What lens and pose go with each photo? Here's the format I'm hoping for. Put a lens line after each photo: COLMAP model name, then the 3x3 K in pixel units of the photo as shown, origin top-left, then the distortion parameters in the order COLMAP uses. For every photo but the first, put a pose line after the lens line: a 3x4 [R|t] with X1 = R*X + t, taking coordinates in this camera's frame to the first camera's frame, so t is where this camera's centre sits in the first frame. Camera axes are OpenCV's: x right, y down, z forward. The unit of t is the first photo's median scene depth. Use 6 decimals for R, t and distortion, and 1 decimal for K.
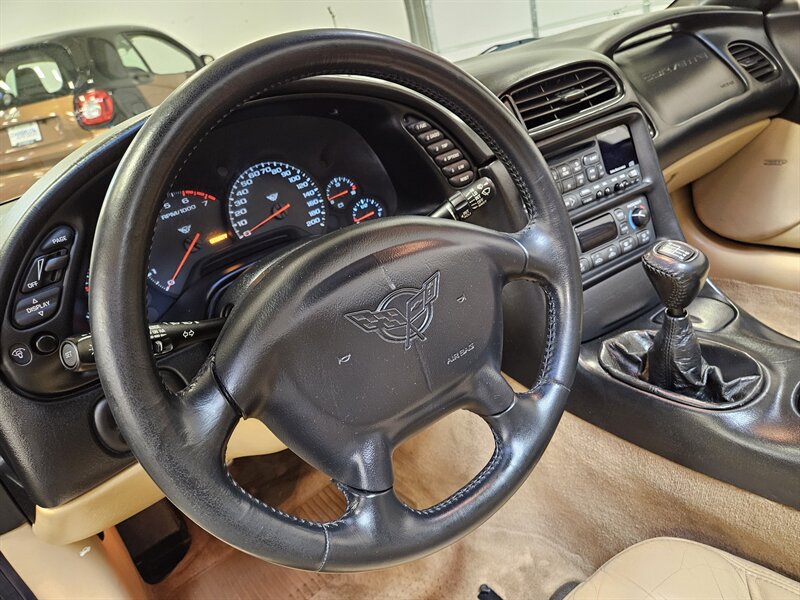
lens RADIAL K [[537.3, 0, 413.2], [0, 537.3, 300.9], [0, 0, 1]] dist [0.056123, -0.047366]
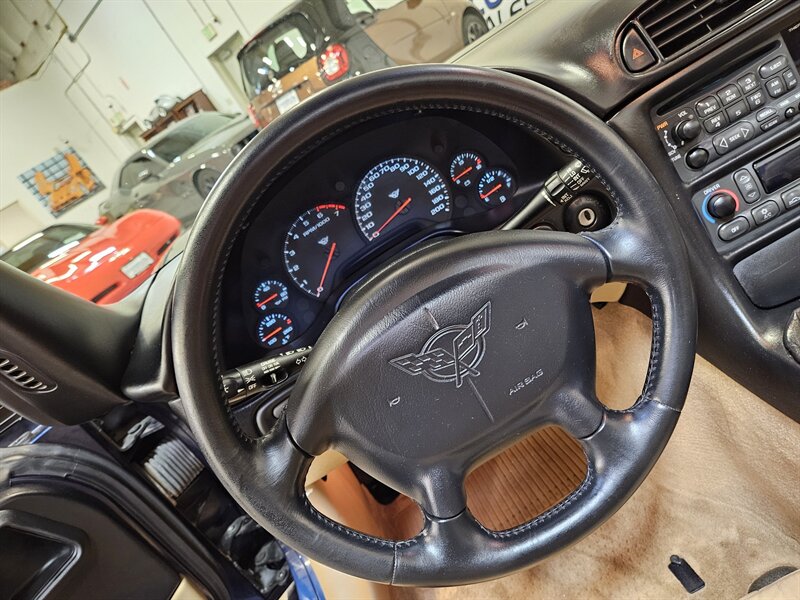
lens RADIAL K [[537.3, 0, 402.3], [0, 537.3, 305.4], [0, 0, 1]] dist [0.056123, -0.047366]
pose [[0.890631, -0.063672, -0.450248, 0.199378], [0.138388, 0.981135, 0.134995, -0.116618], [0.433158, -0.182539, 0.882640, 0.051849]]
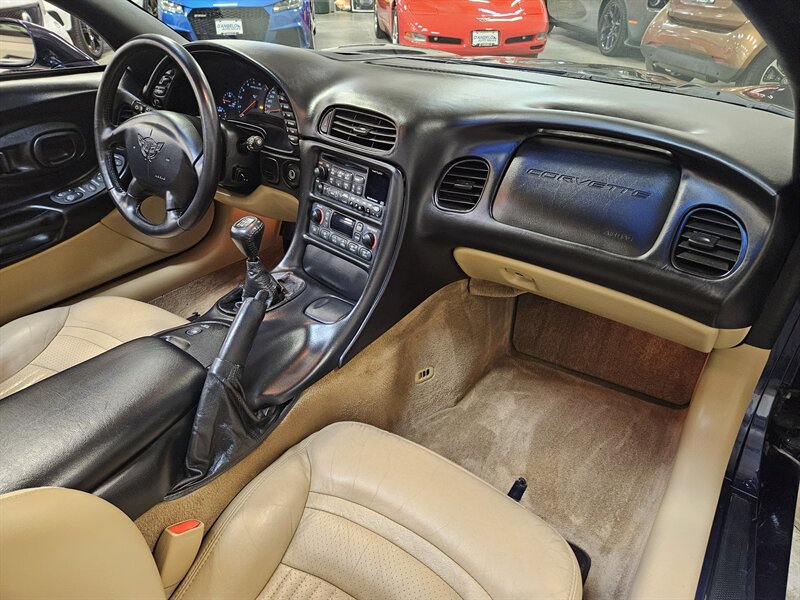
lens RADIAL K [[537.3, 0, 399.7], [0, 537.3, 301.6], [0, 0, 1]] dist [0.056123, -0.047366]
pose [[0.278239, 0.677708, -0.680658, 1.597647], [-0.486666, 0.710415, 0.508396, -0.837535], [0.828094, 0.189797, 0.527483, 0.428877]]
